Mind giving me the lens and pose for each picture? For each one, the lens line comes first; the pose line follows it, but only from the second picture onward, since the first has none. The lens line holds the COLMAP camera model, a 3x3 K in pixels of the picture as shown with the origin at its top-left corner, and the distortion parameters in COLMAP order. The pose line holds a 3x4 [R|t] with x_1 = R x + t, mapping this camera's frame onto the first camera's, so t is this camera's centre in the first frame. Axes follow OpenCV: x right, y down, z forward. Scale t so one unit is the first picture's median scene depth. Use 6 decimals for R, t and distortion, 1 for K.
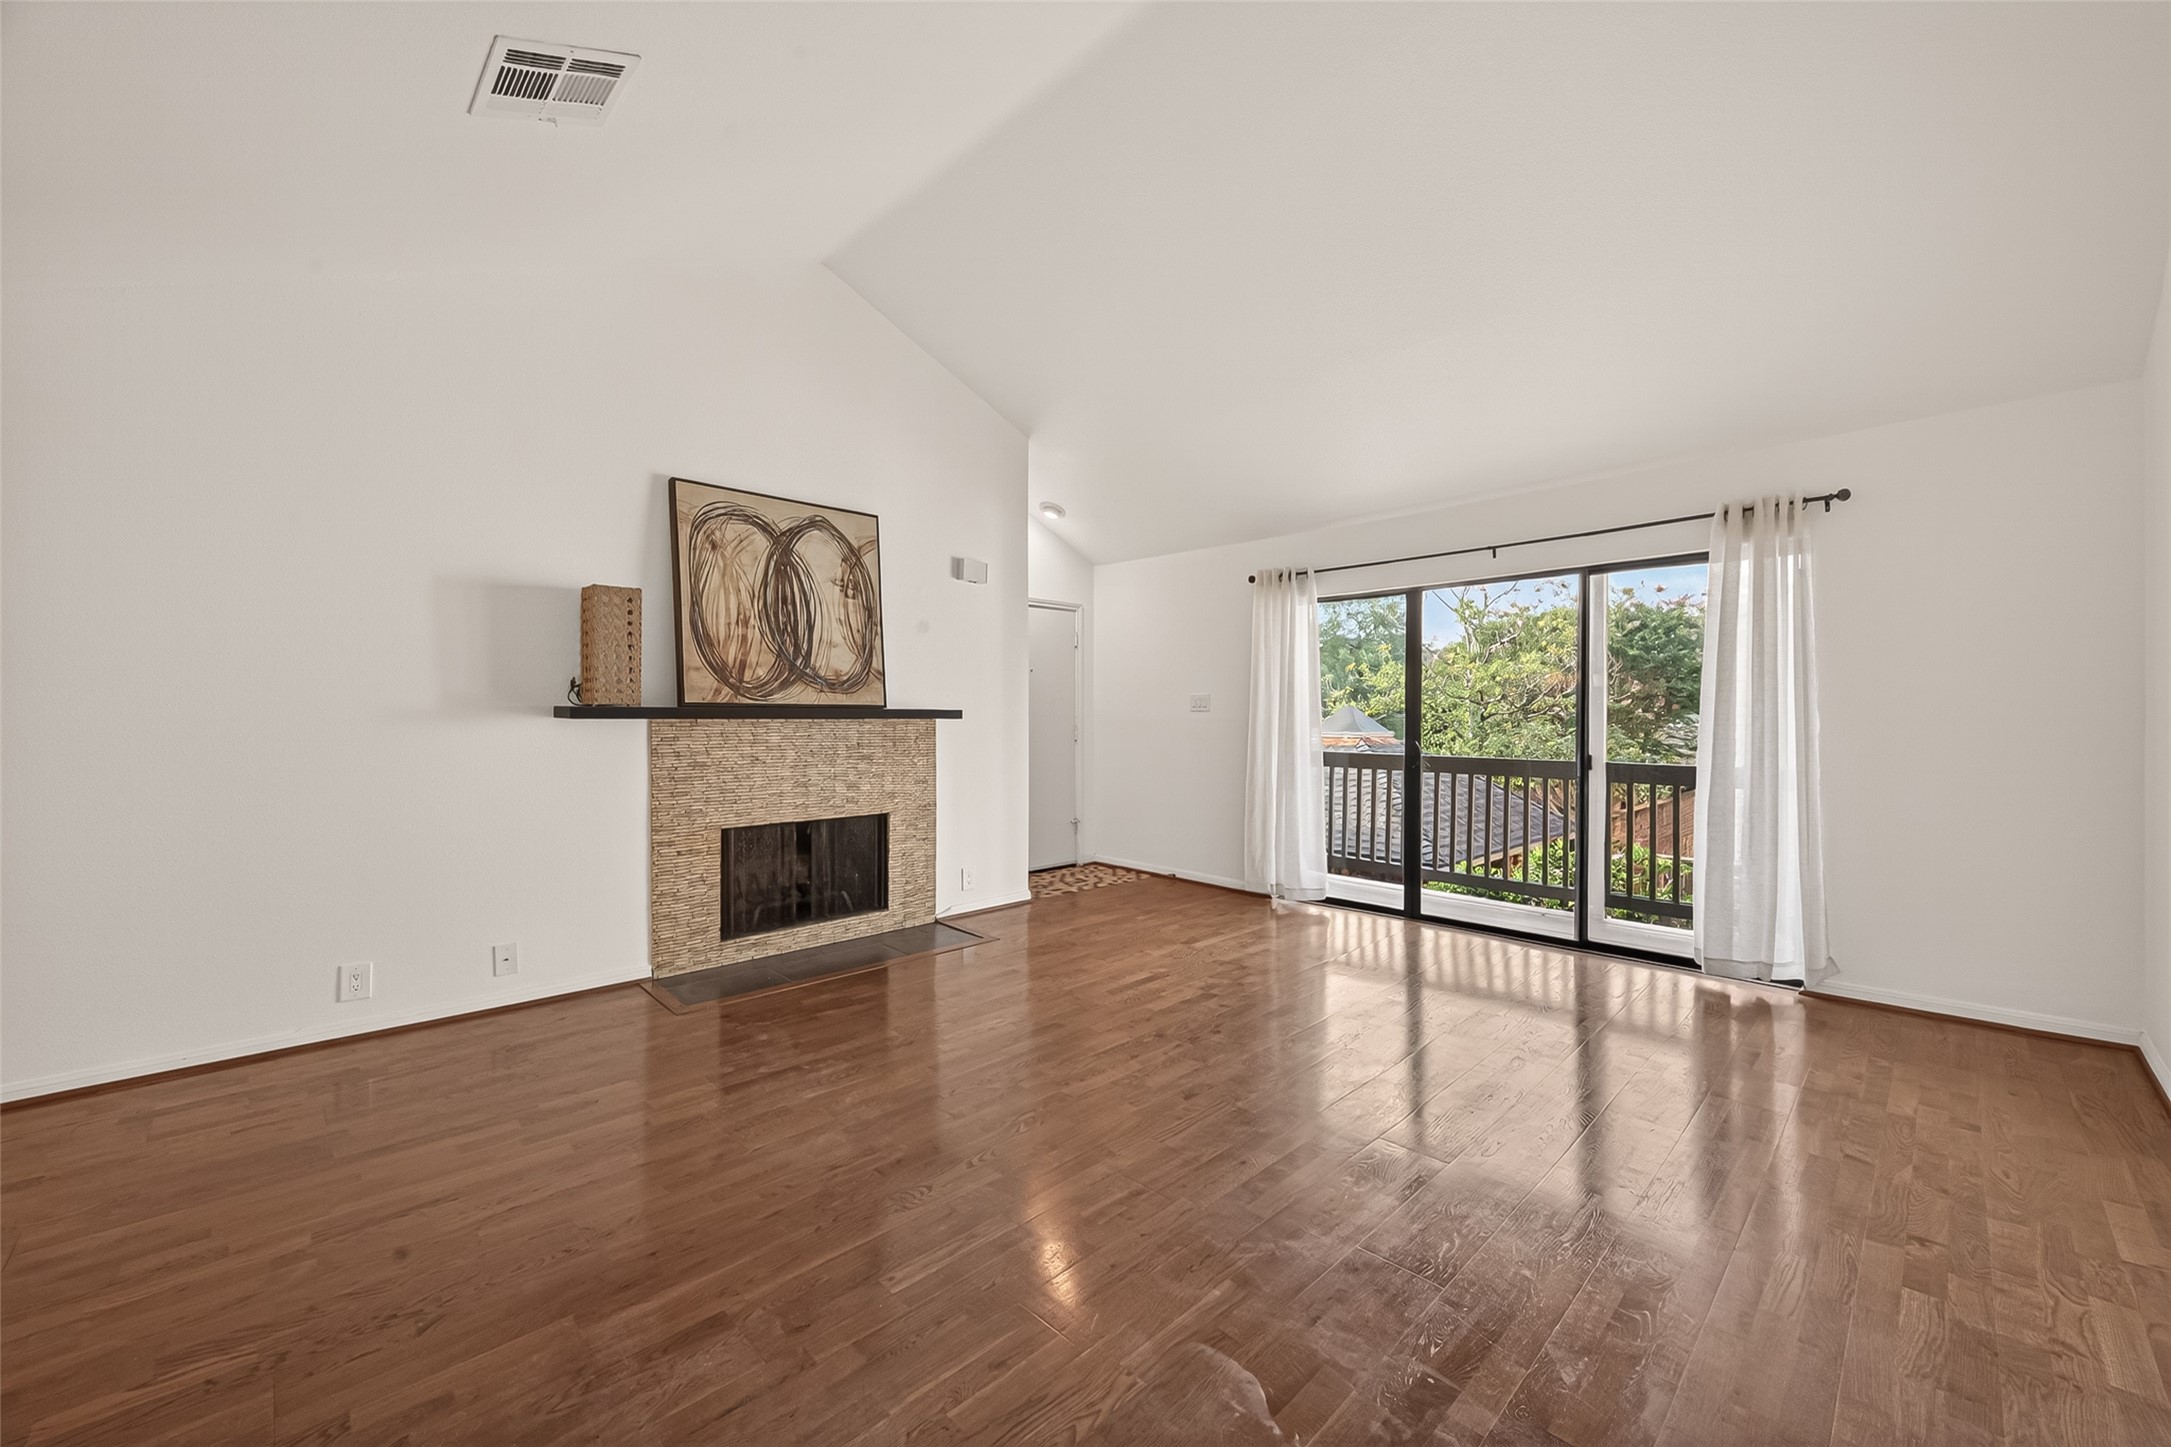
lens RADIAL K [[849.4, 0, 1079.5], [0, 849.4, 710.0], [0, 0, 1]] dist [-0.000144, -0.000141]
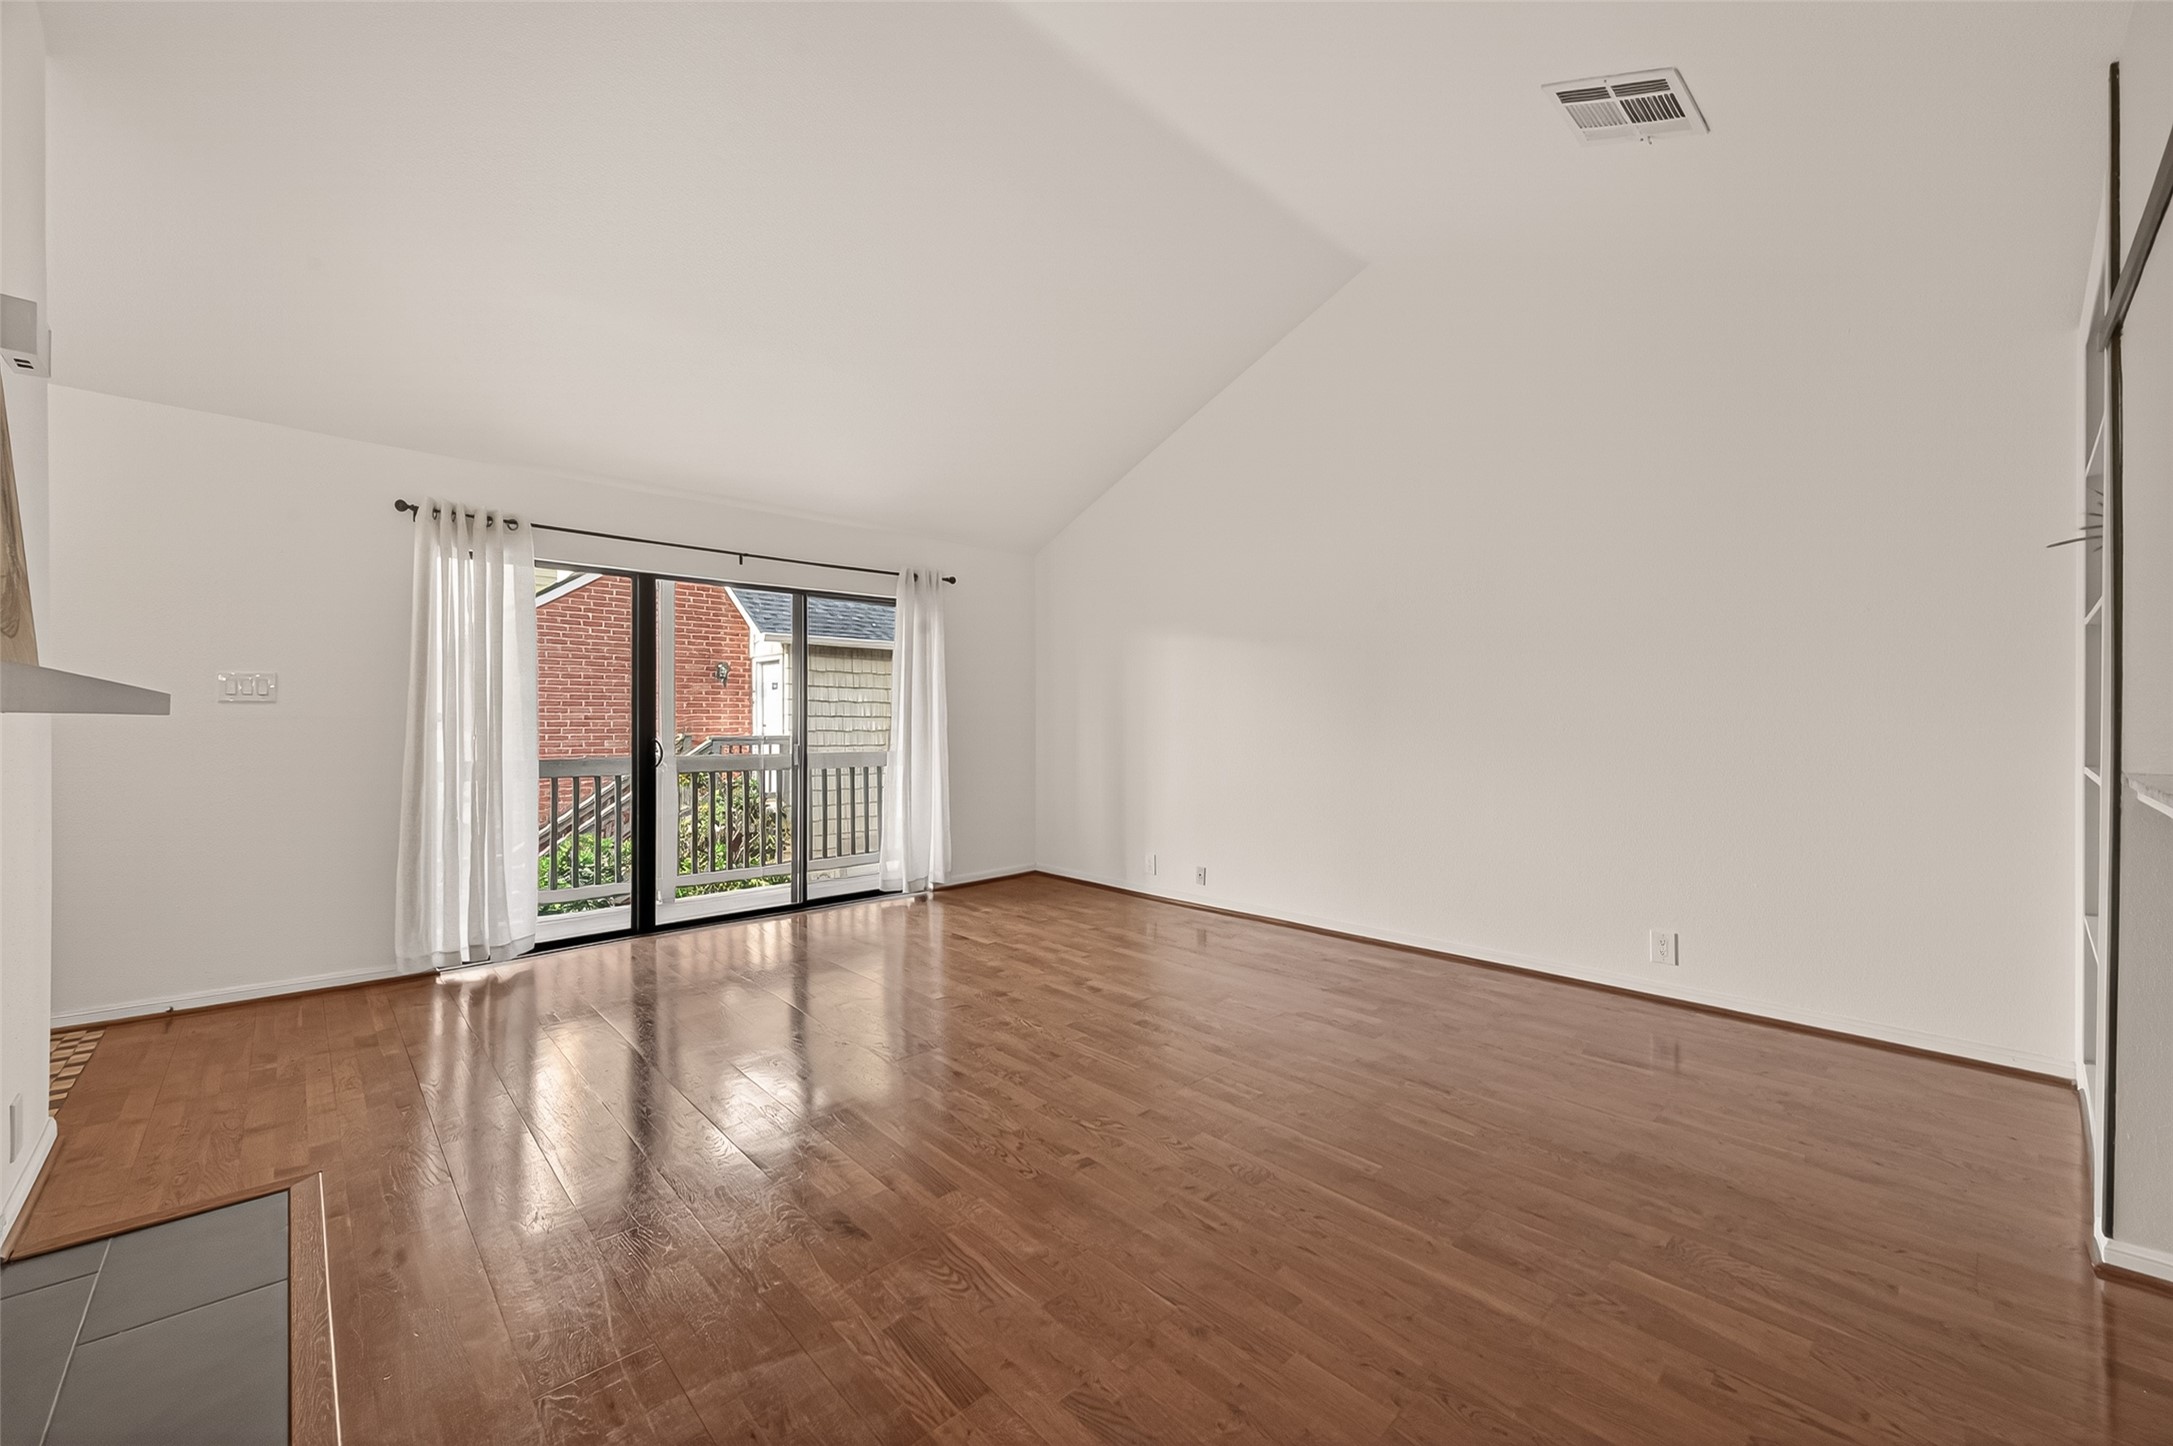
lens RADIAL K [[872.3, 0, 1086.5], [0, 872.3, 723.0], [0, 0, 1]] dist [0.034098, 0.000075]
pose [[-0.003548, -0.013135, 0.999907, -0.557720], [-0.016842, 0.999773, 0.013073, -0.003046], [-0.999852, -0.016794, -0.003768, 0.523624]]
